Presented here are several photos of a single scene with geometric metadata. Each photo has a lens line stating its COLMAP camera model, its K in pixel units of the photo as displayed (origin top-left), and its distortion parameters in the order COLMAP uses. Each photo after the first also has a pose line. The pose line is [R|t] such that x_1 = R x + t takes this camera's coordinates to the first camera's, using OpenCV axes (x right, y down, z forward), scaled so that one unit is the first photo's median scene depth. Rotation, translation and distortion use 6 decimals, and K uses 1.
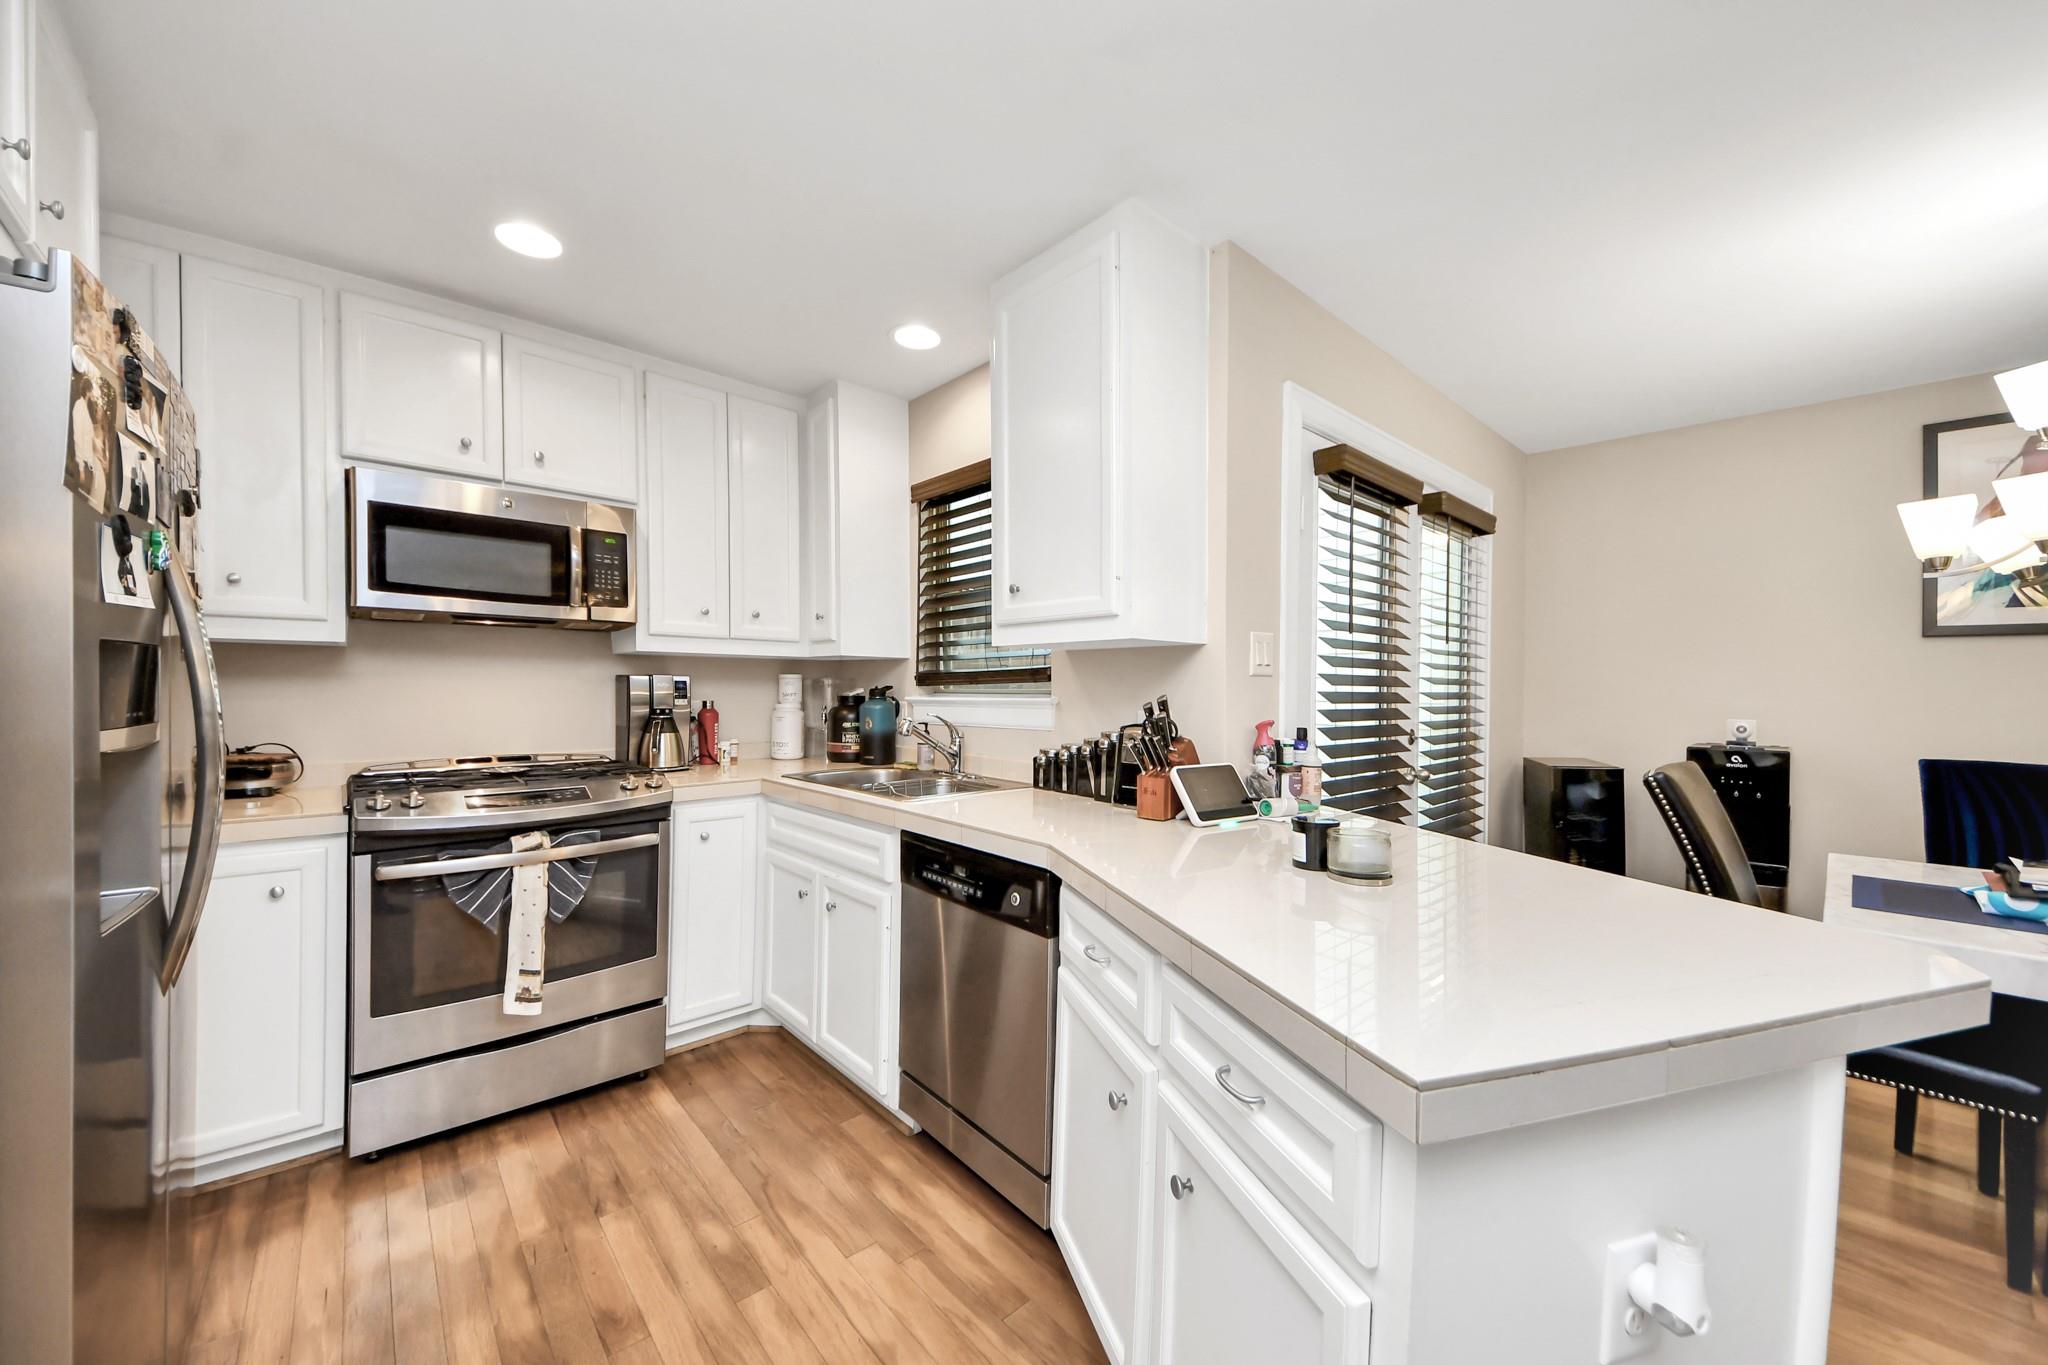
lens RADIAL K [[741.4, 0, 1012.0], [0, 741.4, 694.2], [0, 0, 1]] dist [0.008735, -0.005283]
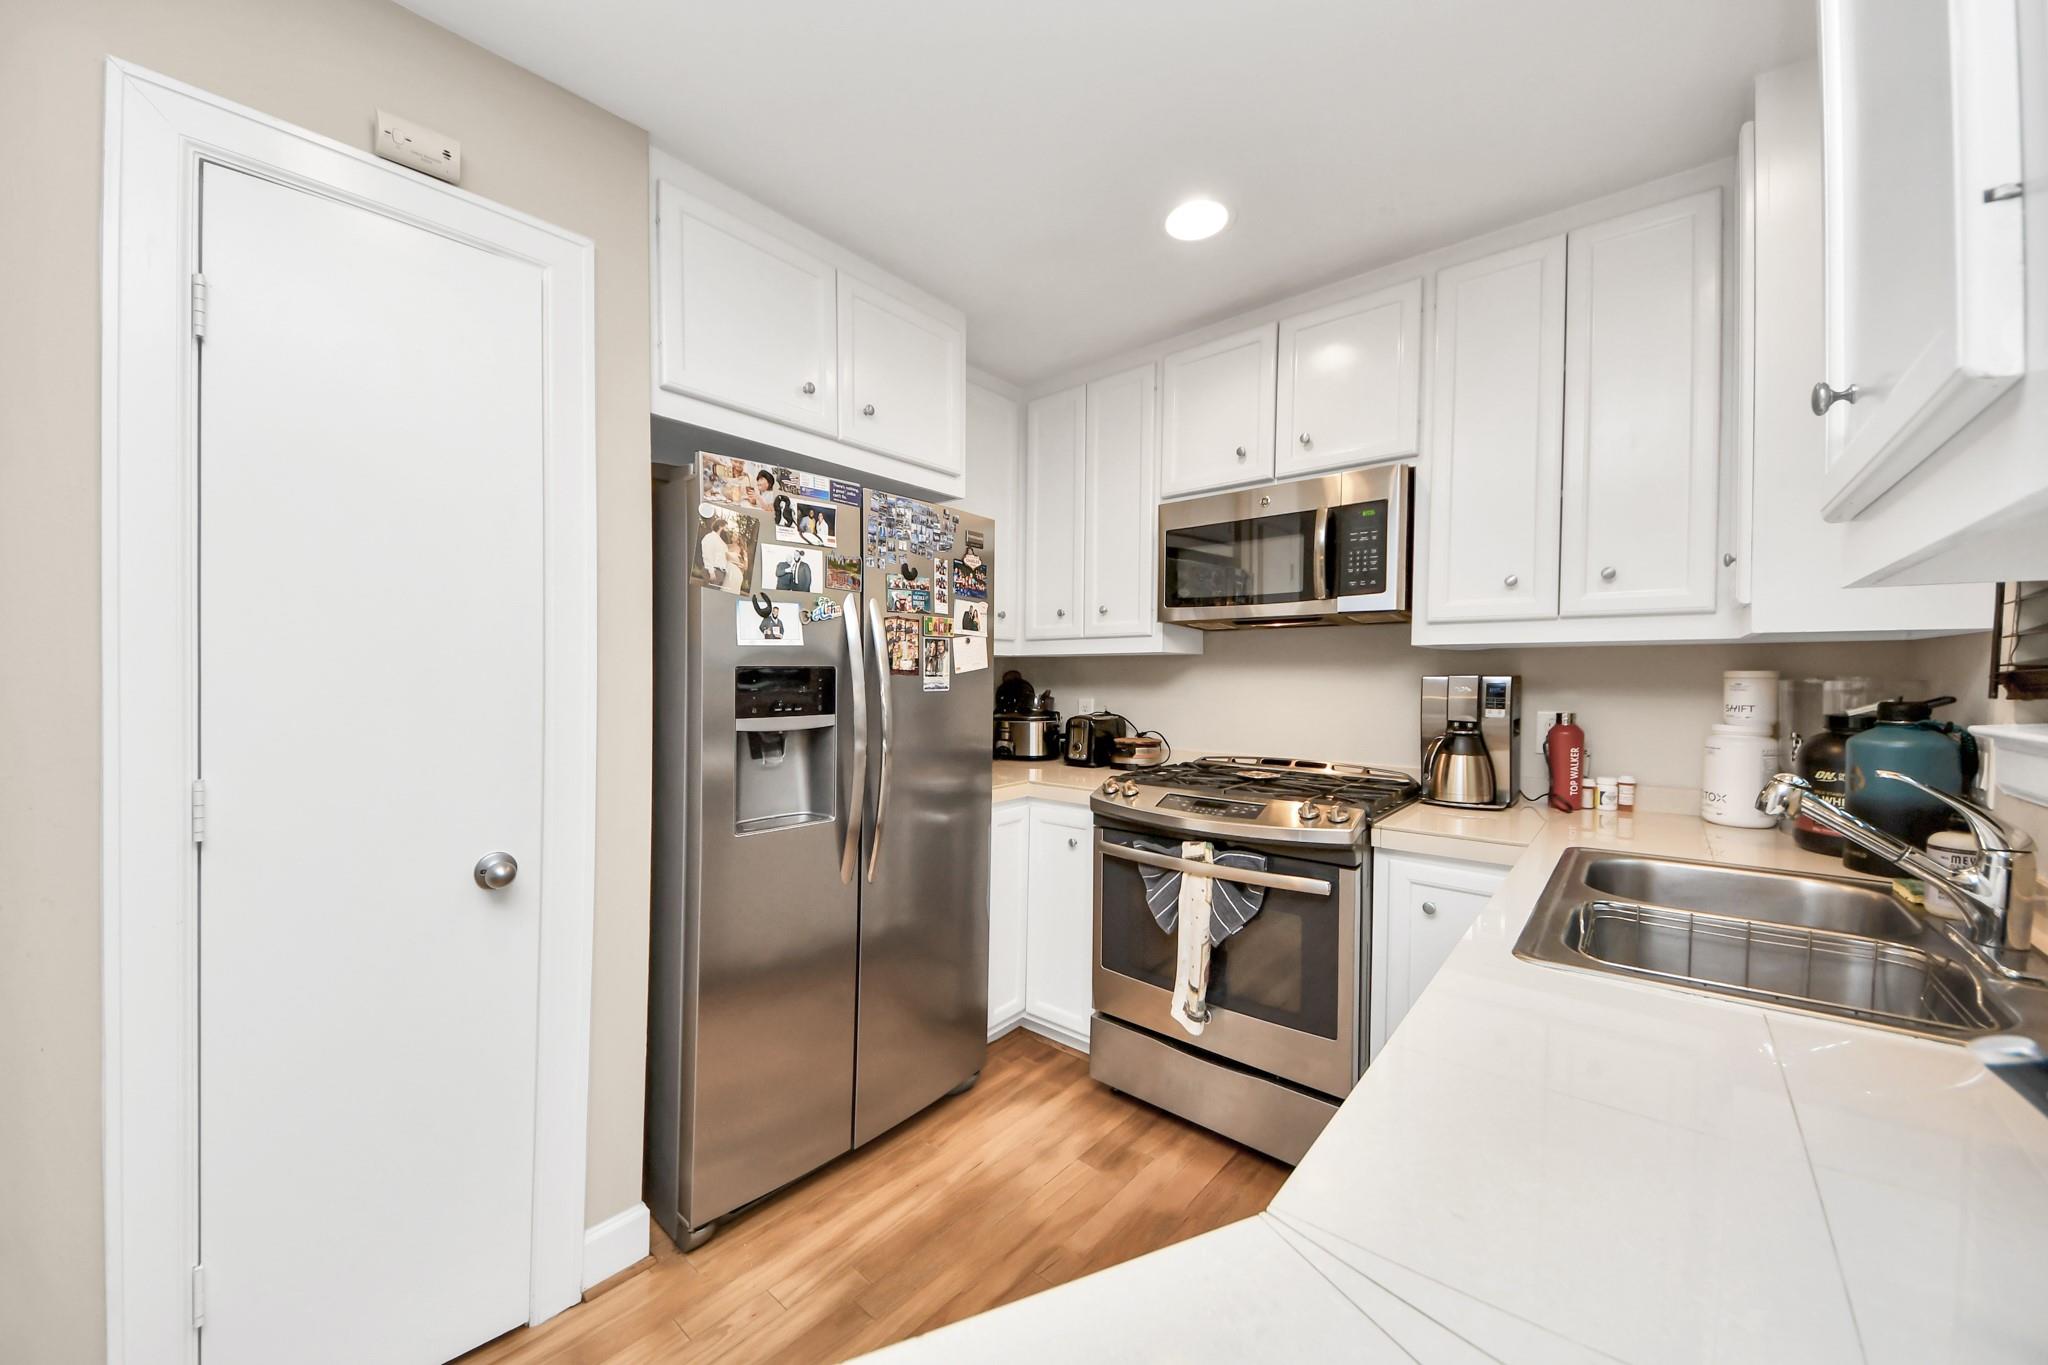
lens RADIAL K [[741.4, 0, 1023.3], [0, 741.4, 676.1], [0, 0, 1]] dist [0.008735, -0.005283]
pose [[0.126649, -0.002803, -0.991944, 0.249344], [-0.014470, 0.999884, -0.004673, -0.019337], [0.991842, 0.014945, 0.126593, 0.582855]]
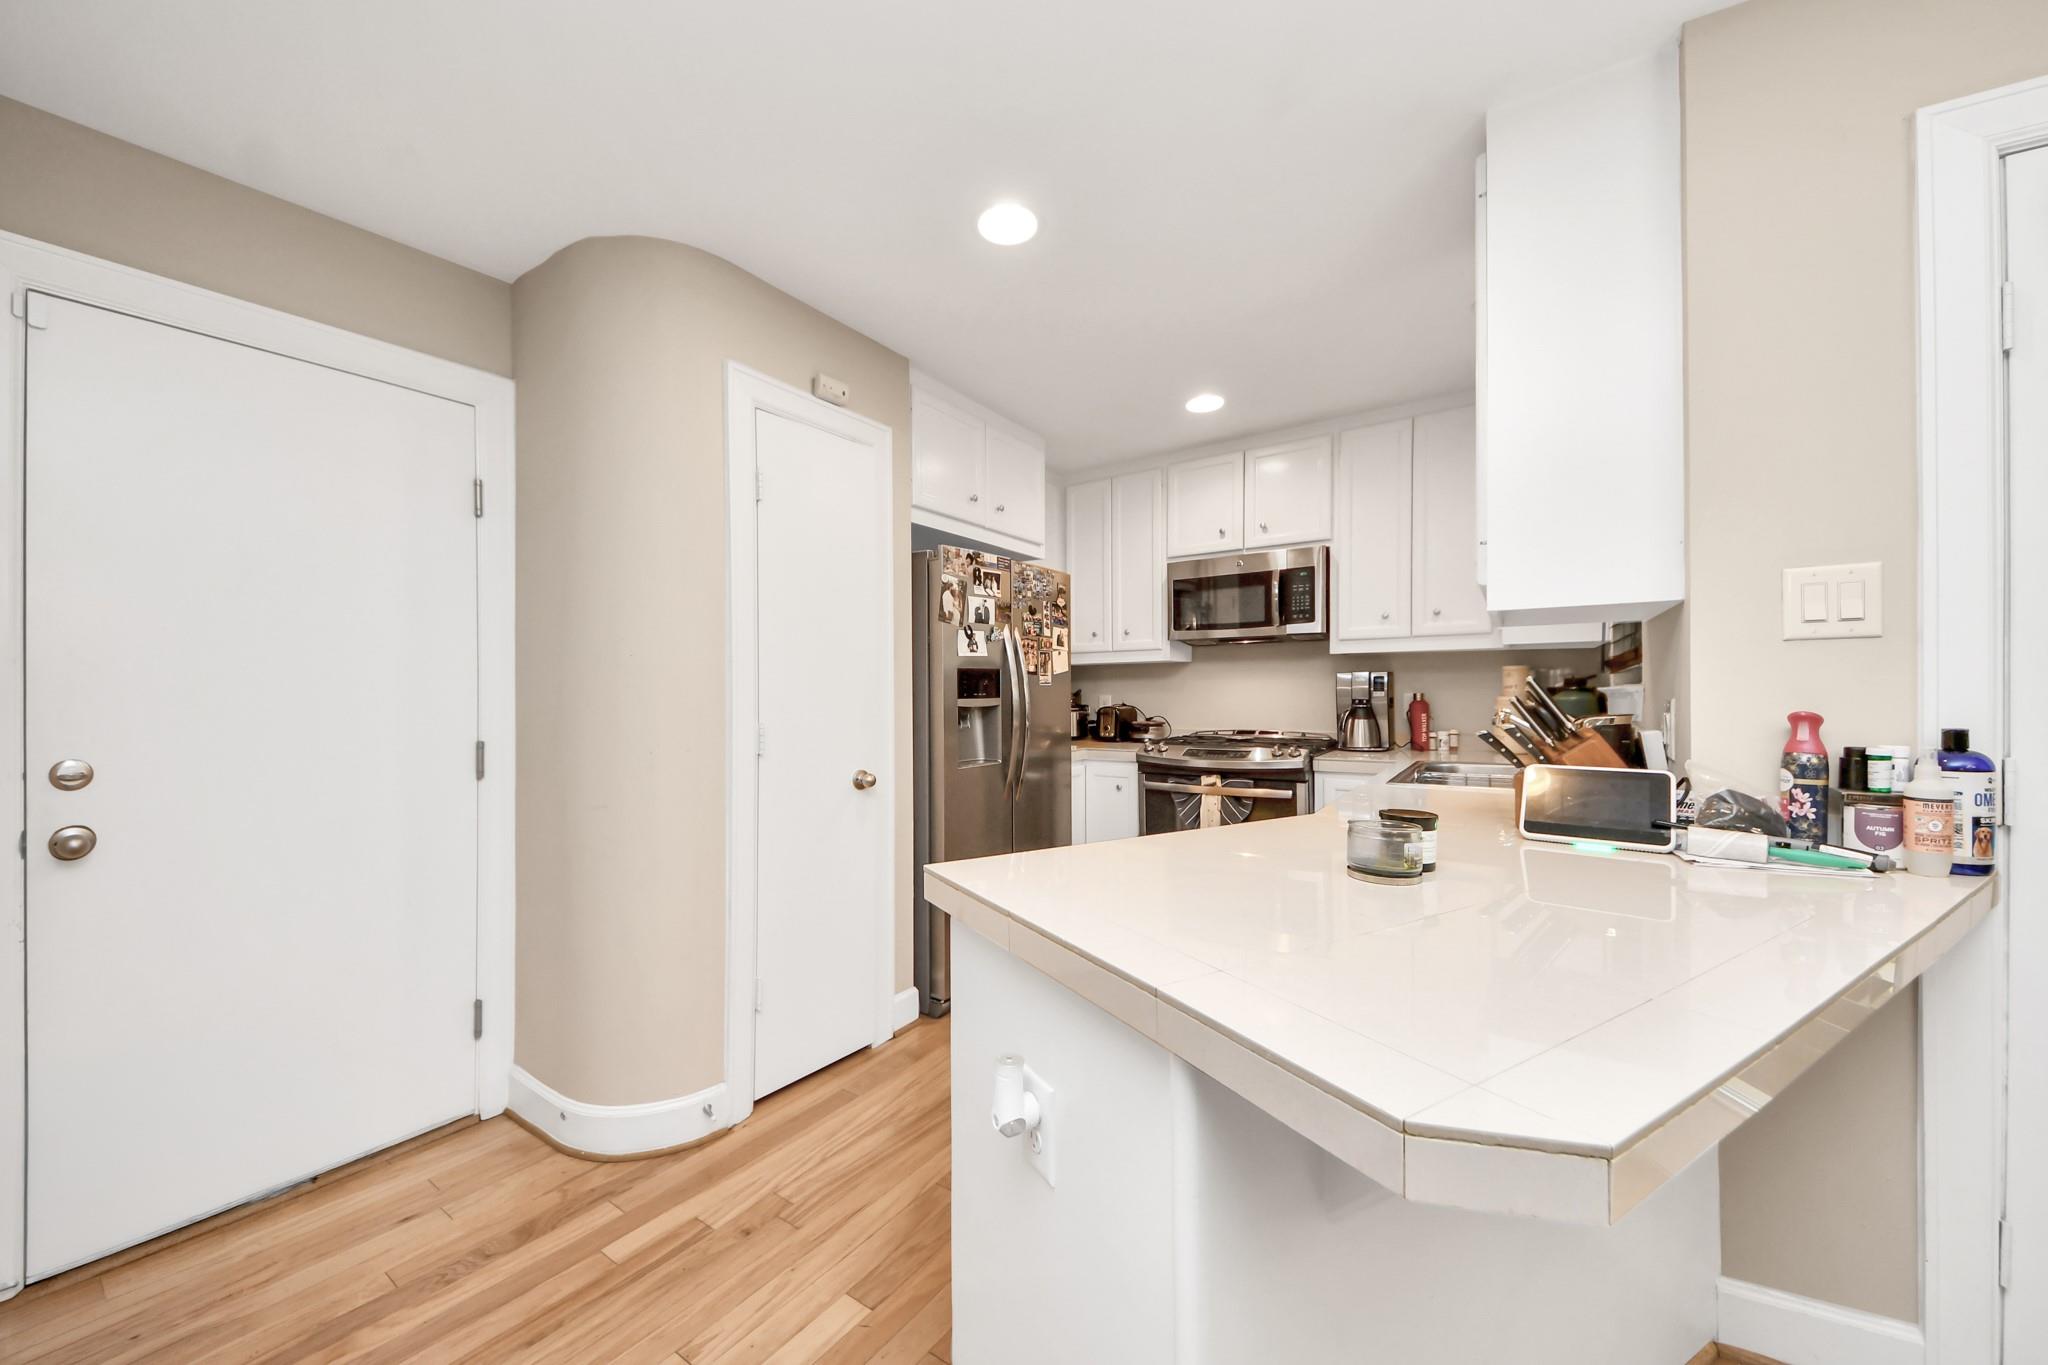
lens RADIAL K [[741.4, 0, 1024.6], [0, 741.4, 670.0], [0, 0, 1]] dist [0.008735, -0.005283]
pose [[0.239645, -0.037282, -0.970144, 0.705903], [0.002061, 0.999280, -0.037892, 0.020309], [0.970858, 0.007081, 0.239549, 0.215958]]
